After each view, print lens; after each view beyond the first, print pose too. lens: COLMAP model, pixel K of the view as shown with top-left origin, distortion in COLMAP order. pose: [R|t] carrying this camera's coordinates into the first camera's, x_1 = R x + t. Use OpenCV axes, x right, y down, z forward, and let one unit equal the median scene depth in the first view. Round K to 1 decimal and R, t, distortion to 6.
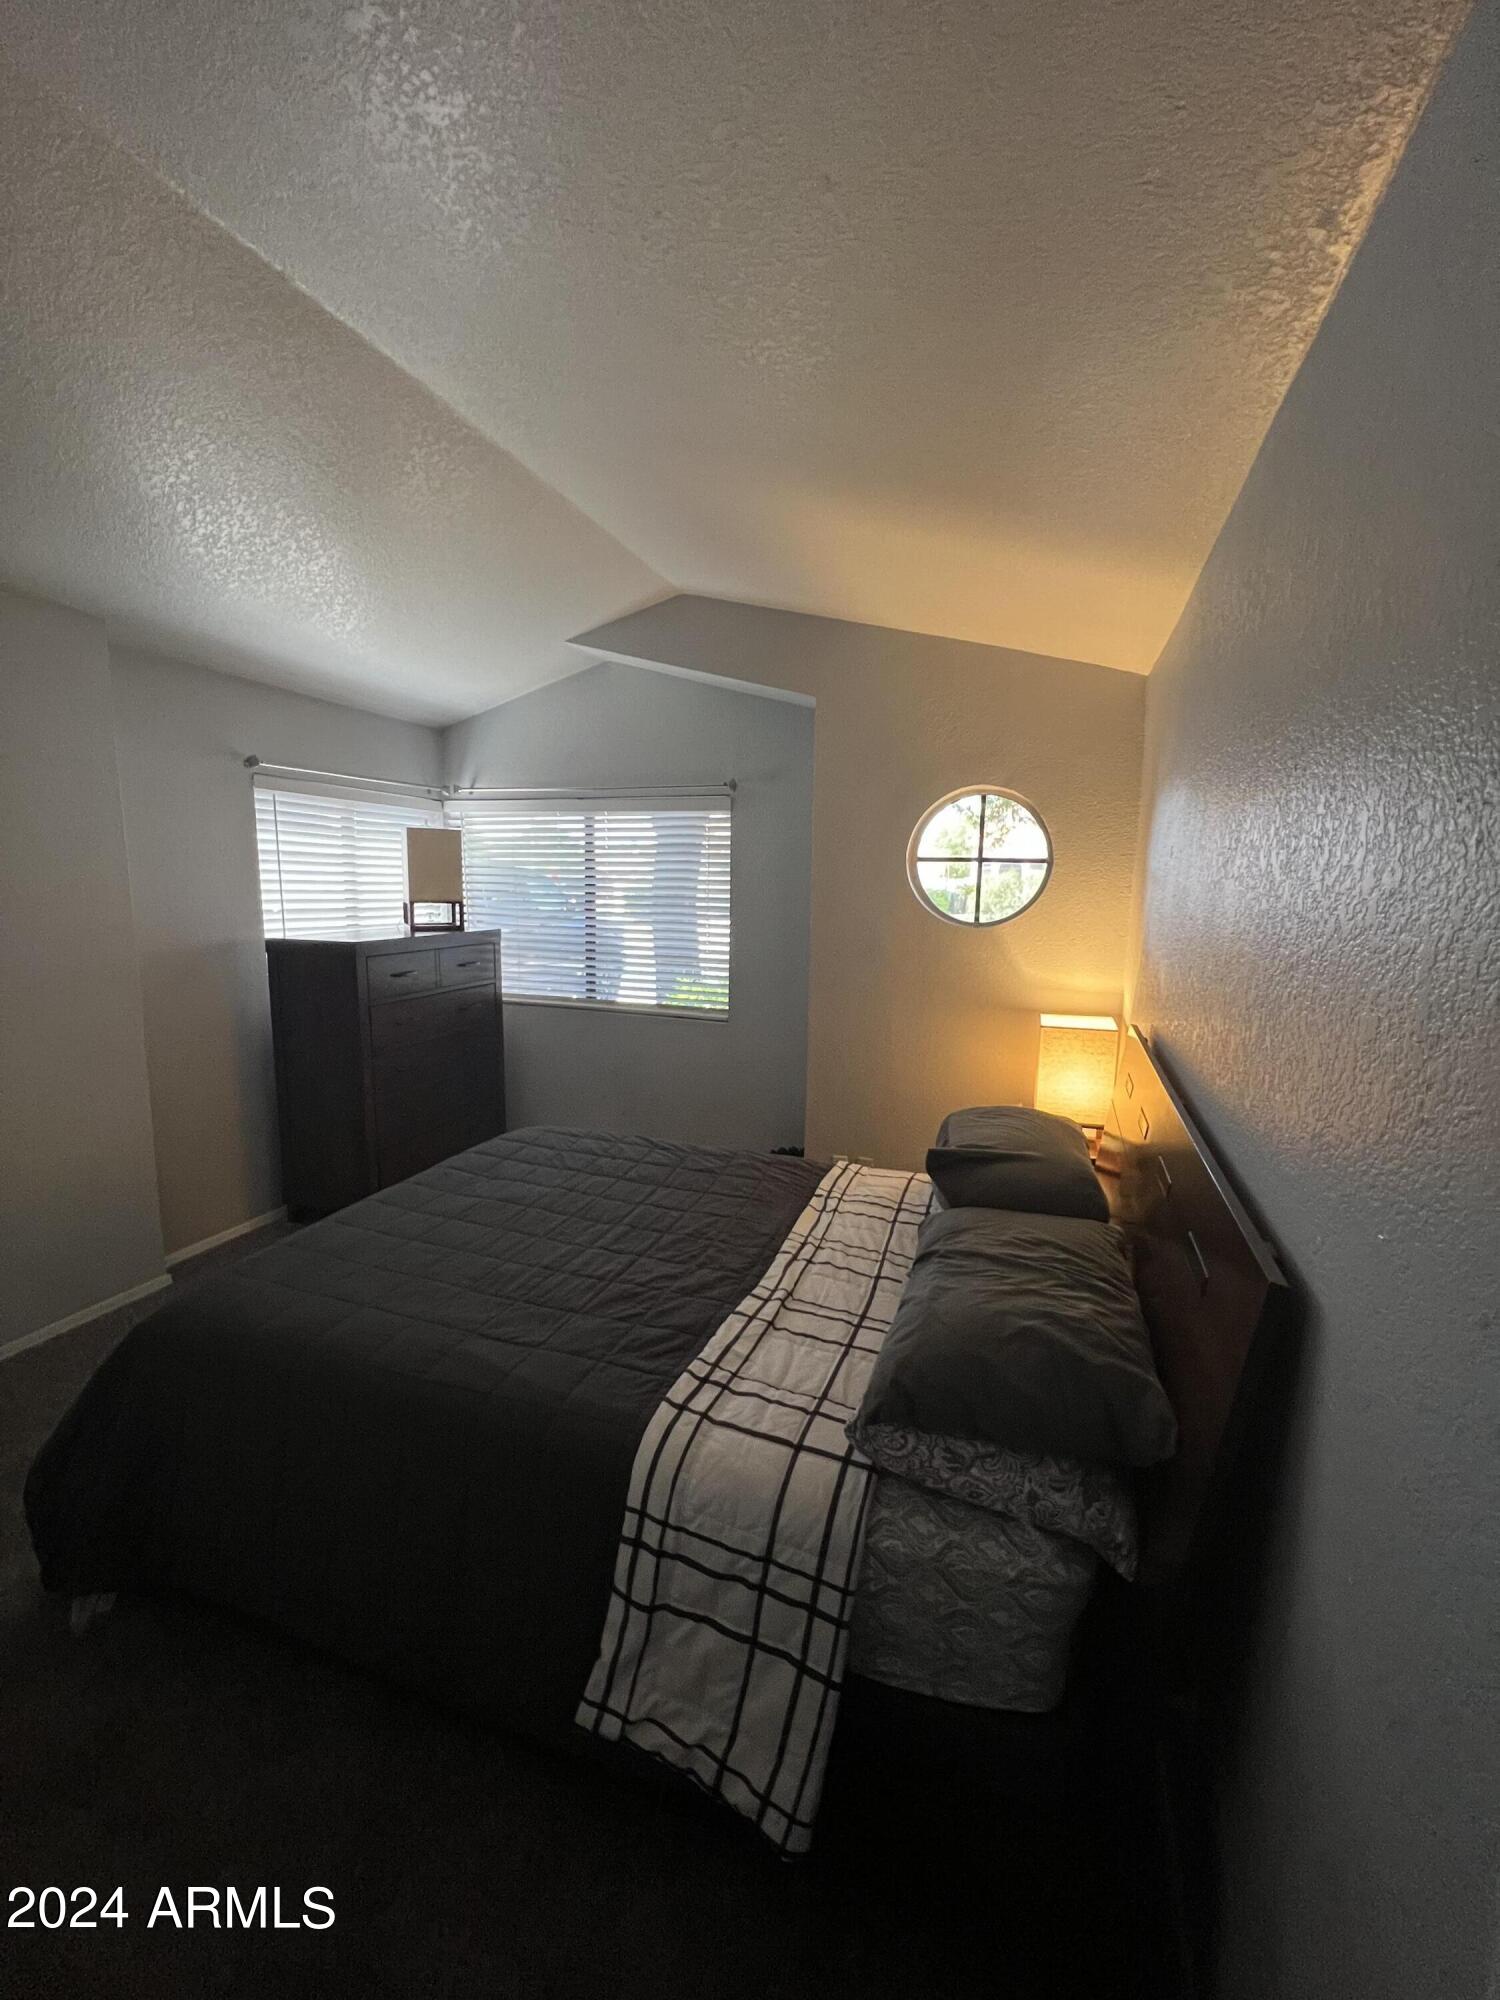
lens RADIAL K [[804.7, 0, 751.8], [0, 804.7, 1007.0], [0, 0, 1]] dist [-0.002570, 0.000490]
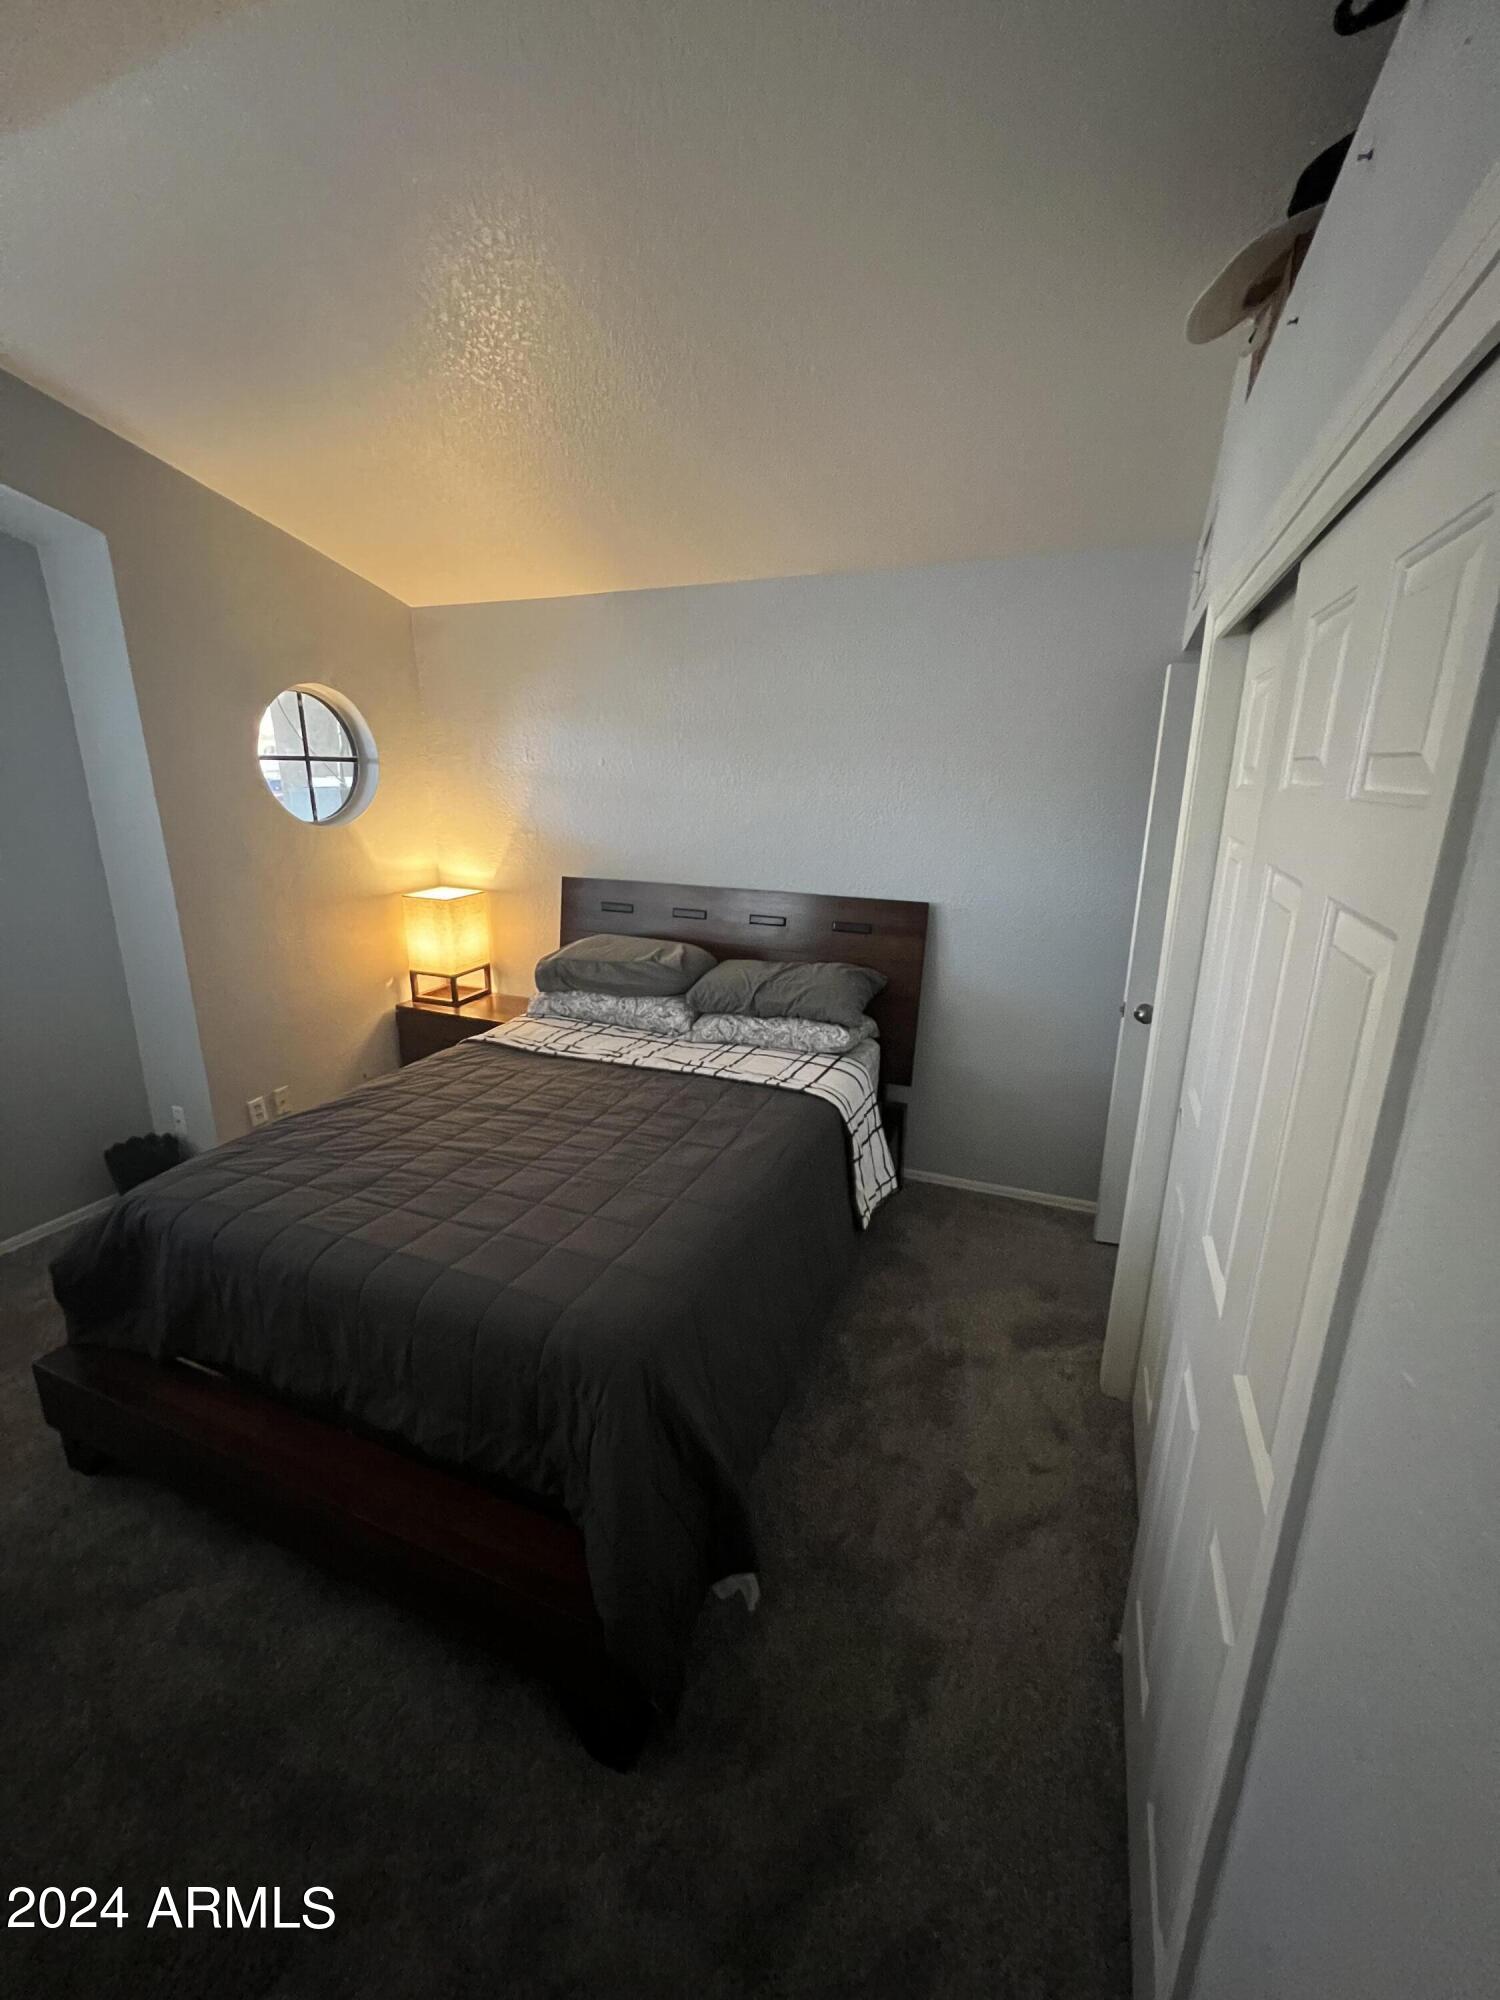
lens RADIAL K [[804.7, 0, 759.4], [0, 804.7, 995.9], [0, 0, 1]] dist [-0.002570, 0.000490]
pose [[0.027908, -0.283547, 0.958552, -0.763920], [0.142601, 0.950247, 0.276939, -0.097821], [-0.989387, 0.128962, 0.066953, 0.403369]]
